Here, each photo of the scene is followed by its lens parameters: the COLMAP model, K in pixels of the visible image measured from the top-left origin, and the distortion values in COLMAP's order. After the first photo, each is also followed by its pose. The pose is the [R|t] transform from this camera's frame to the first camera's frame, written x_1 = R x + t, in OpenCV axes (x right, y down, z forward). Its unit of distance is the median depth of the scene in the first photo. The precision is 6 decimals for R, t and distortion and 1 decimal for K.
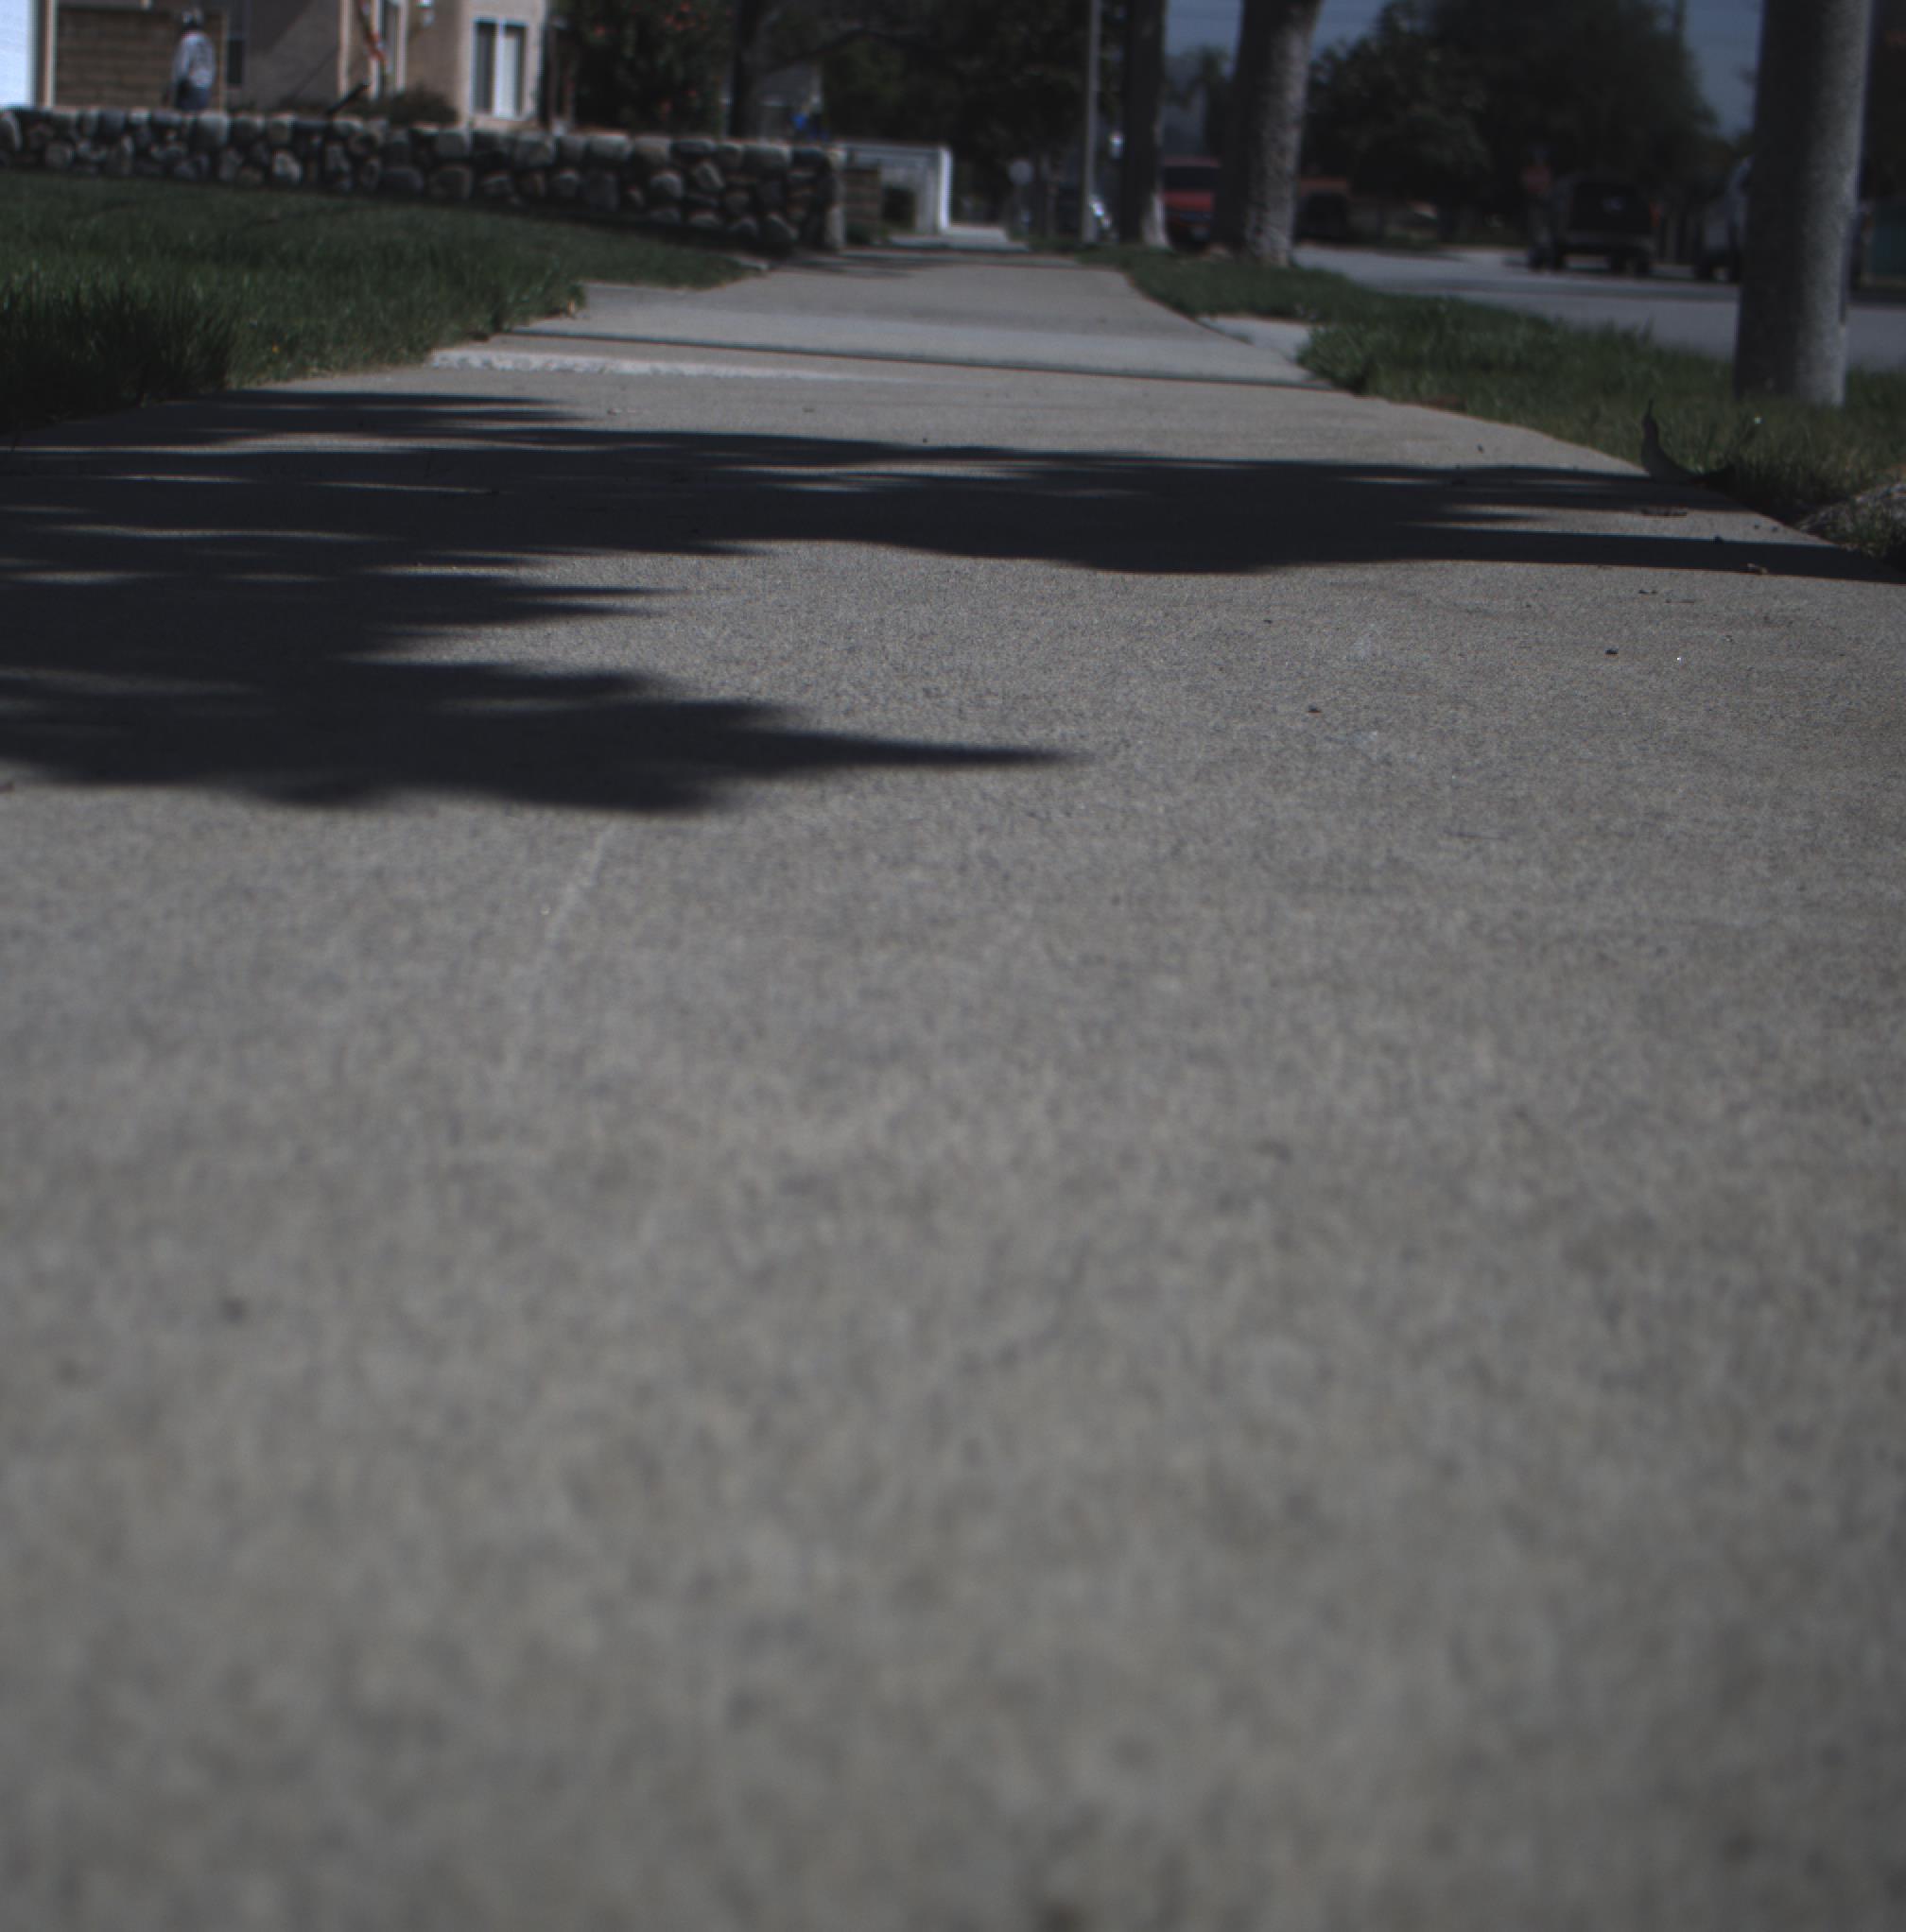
lens RADIAL K [[4424.6, 0, 715.3], [0, 4424.6, 964.6], [0, 0, 1]] dist [-0.177608, 0.956399]
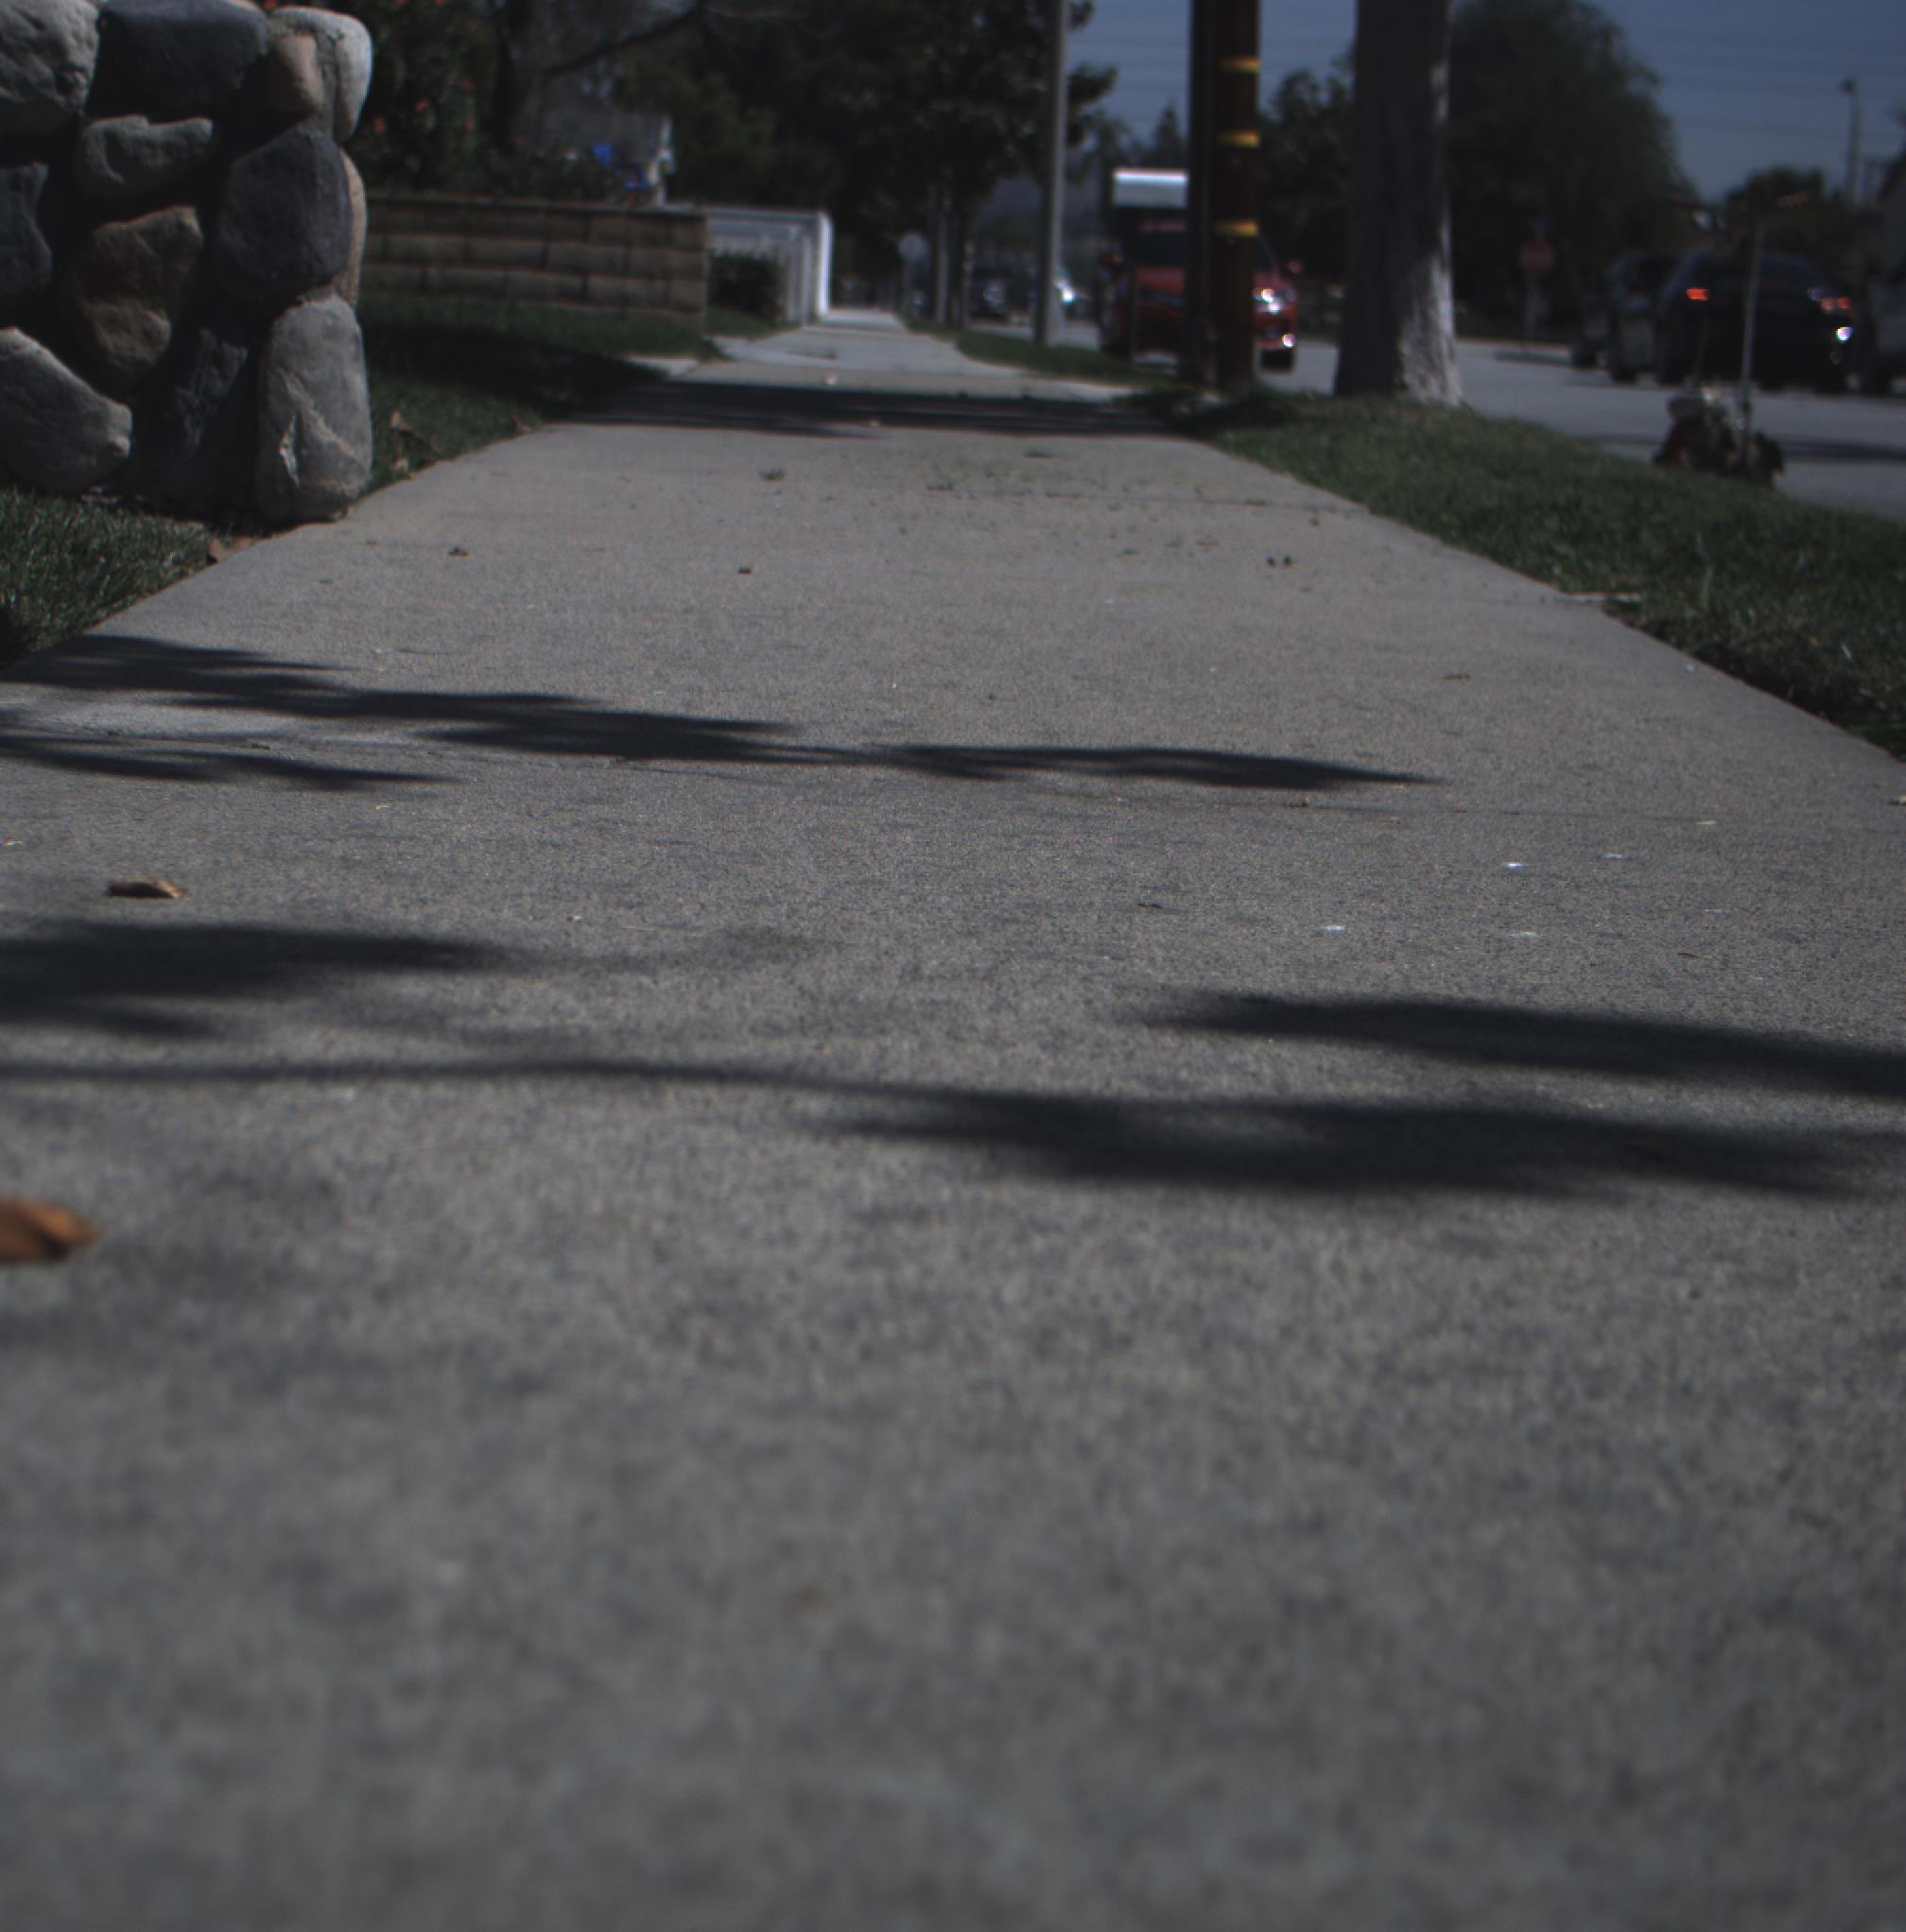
lens RADIAL K [[4424.6, 0, 715.3], [0, 4424.6, 964.6], [0, 0, 1]] dist [-0.177608, 0.956399]
pose [[0.999618, -0.000190, 0.027646, 0.039528], [0.000683, 0.999841, -0.017825, -0.136828], [-0.027638, 0.017837, 0.999459, 0.792440]]
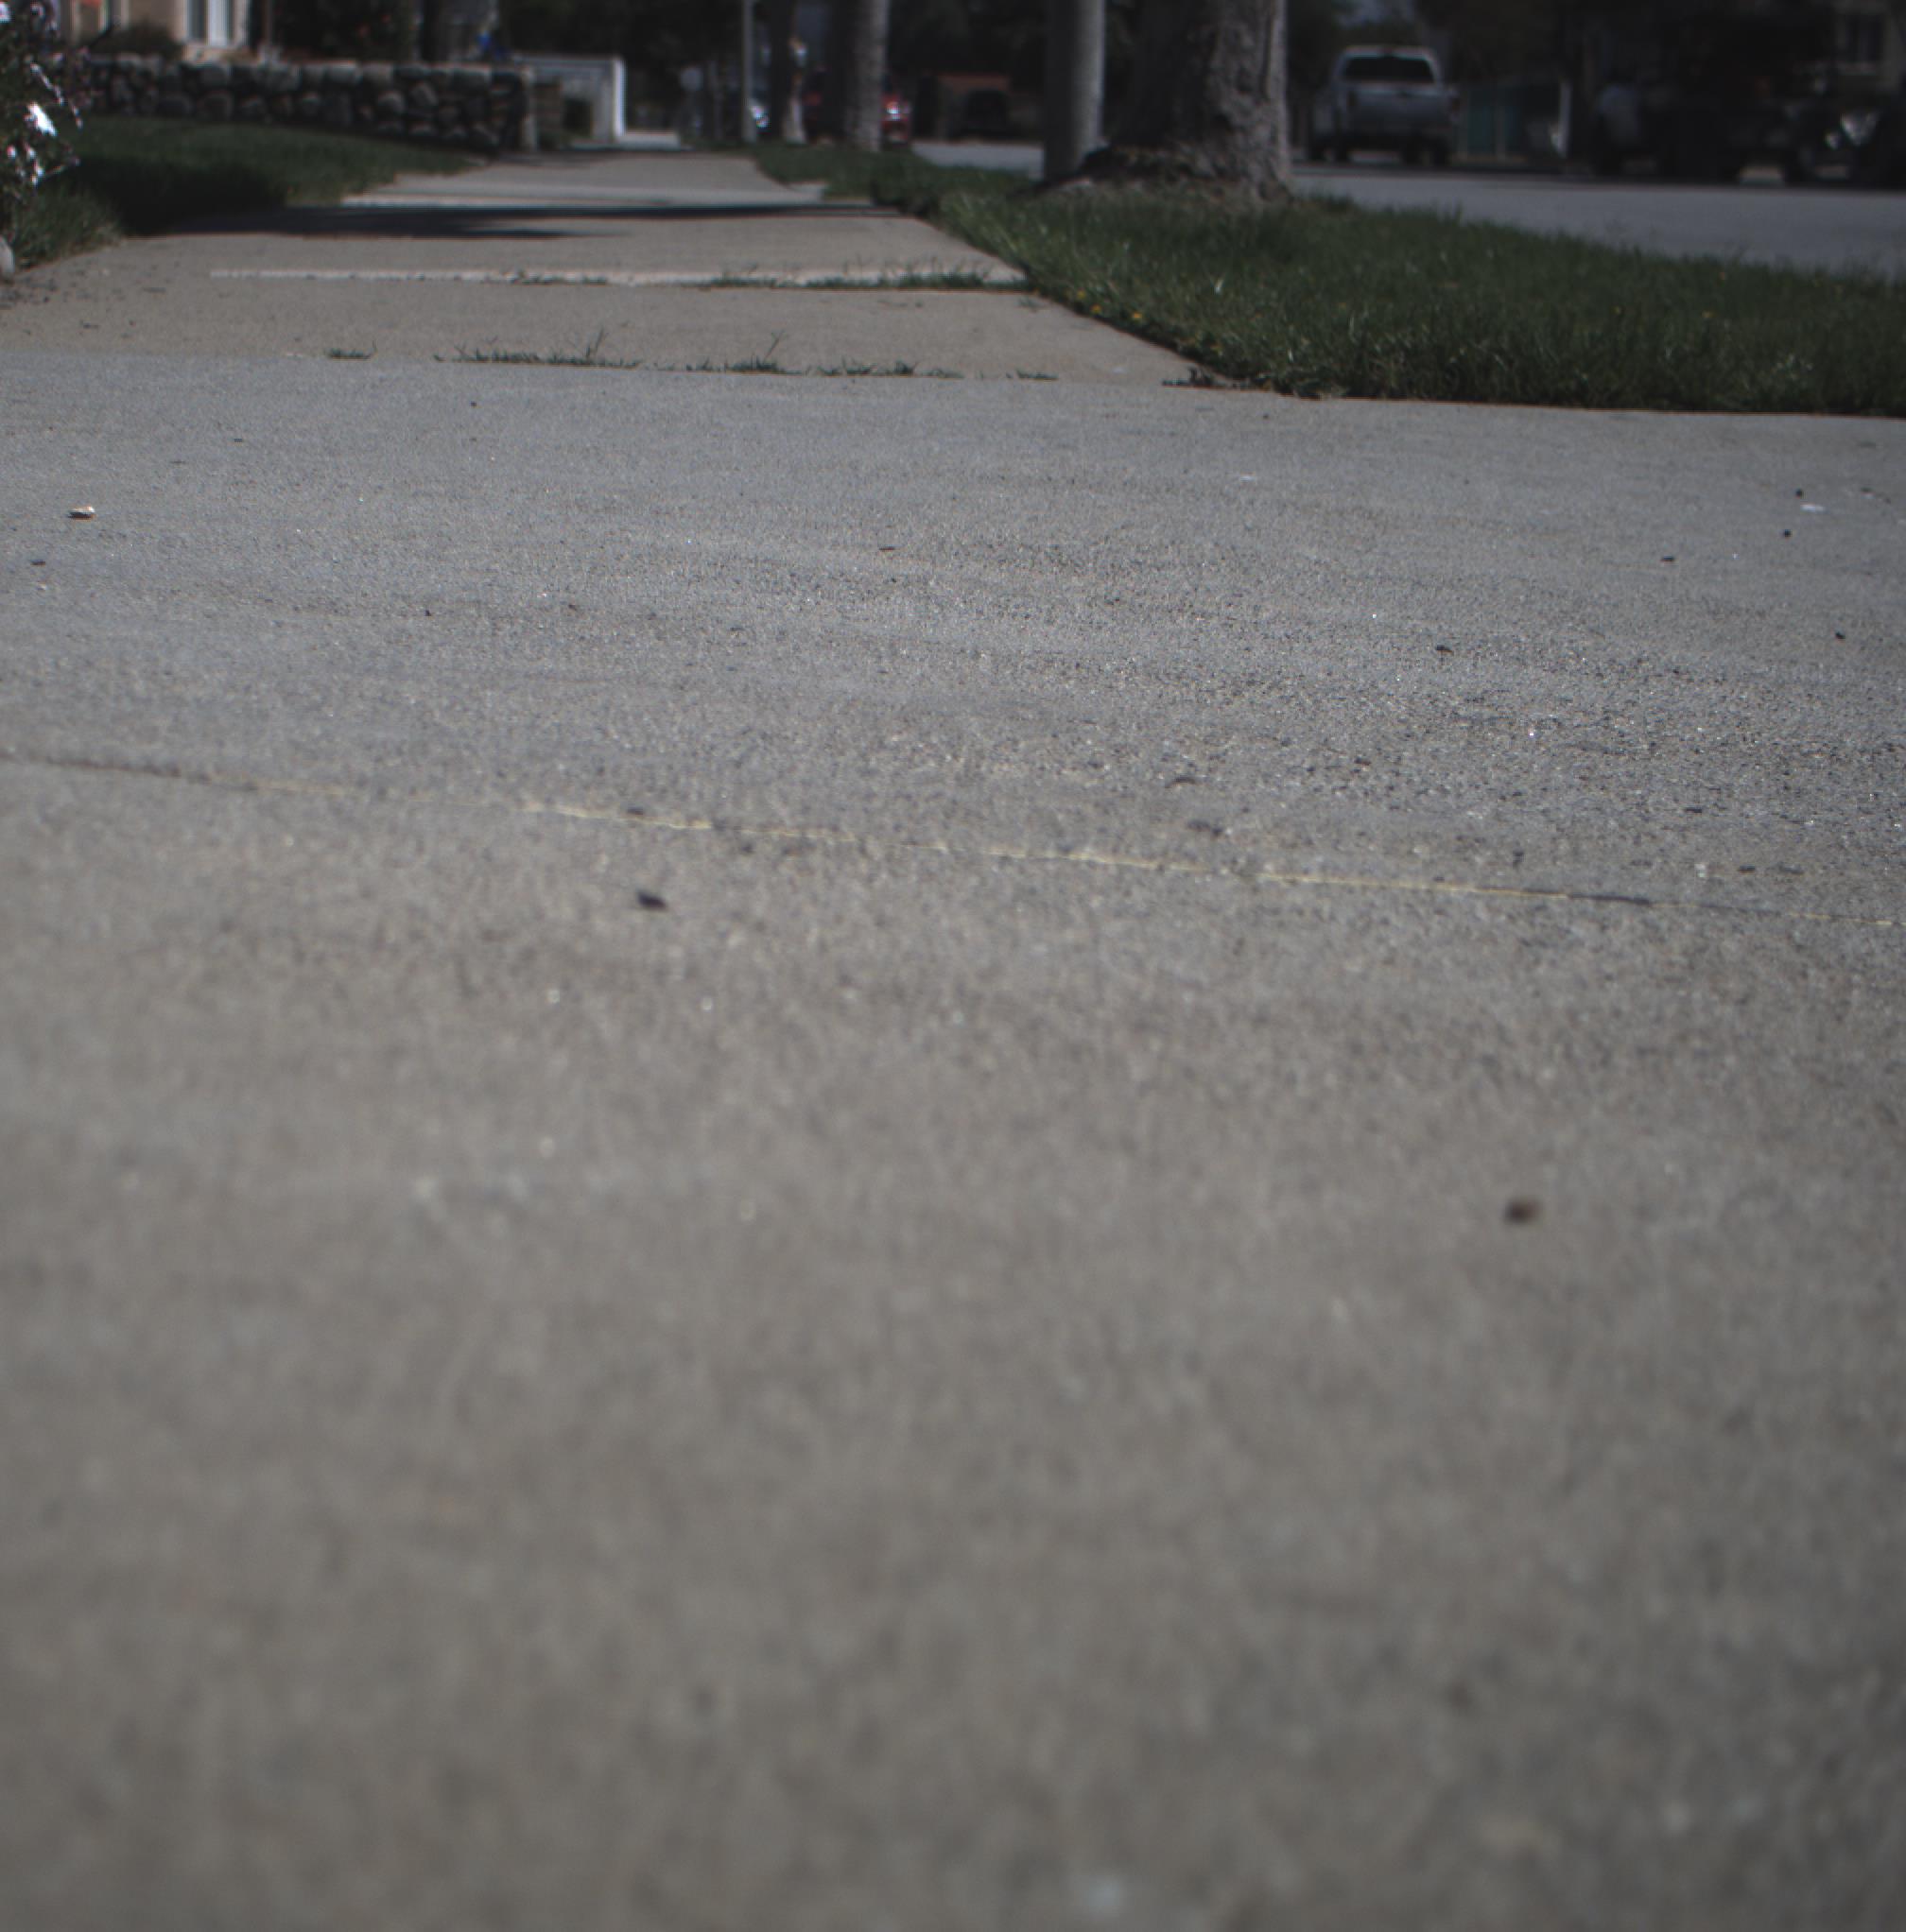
lens RADIAL K [[4424.6, 0, 715.3], [0, 4424.6, 964.6], [0, 0, 1]] dist [-0.177608, 0.956399]
pose [[0.996984, -0.041397, 0.065643, -0.011256], [0.040085, 0.998972, 0.021180, 0.041443], [-0.066452, -0.018485, 0.997618, -0.239051]]
